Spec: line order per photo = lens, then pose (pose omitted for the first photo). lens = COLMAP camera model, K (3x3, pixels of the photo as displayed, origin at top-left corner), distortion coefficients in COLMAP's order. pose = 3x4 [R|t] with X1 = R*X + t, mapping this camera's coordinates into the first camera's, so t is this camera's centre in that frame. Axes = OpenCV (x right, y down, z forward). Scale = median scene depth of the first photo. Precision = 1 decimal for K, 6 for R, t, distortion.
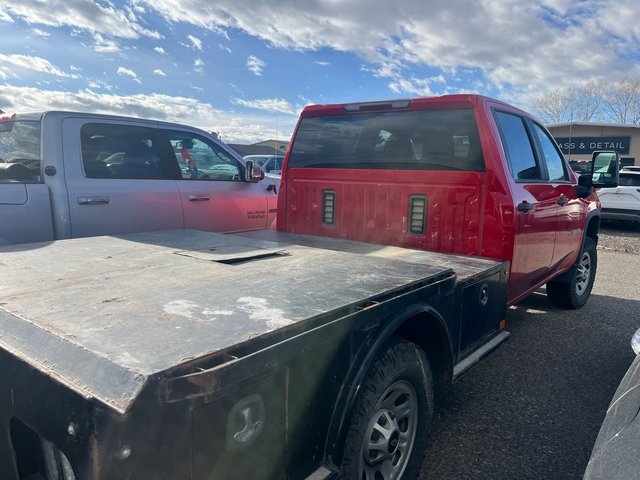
lens RADIAL K [[499.3, 0, 319.9], [0, 499.3, 241.8], [0, 0, 1]] dist [0.033543, 0.000395]
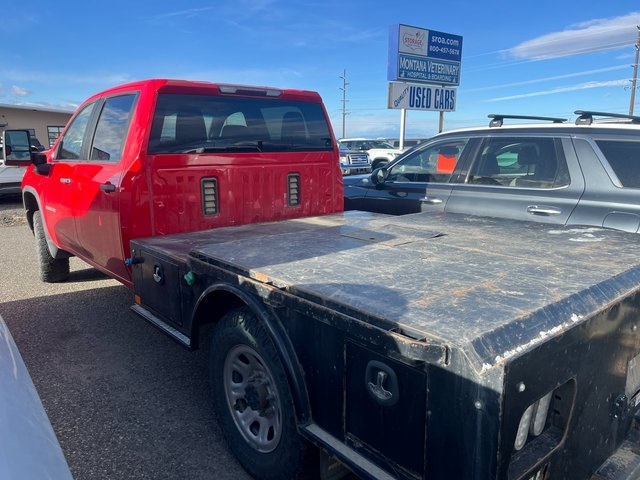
lens RADIAL K [[499.3, 0, 319.2], [0, 499.3, 239.8], [0, 0, 1]] dist [0.033543, 0.000395]
pose [[0.215700, -0.196448, 0.956494, -0.857358], [0.162324, 0.973138, 0.163261, -0.110785], [-0.962873, 0.120046, 0.241794, 0.608757]]
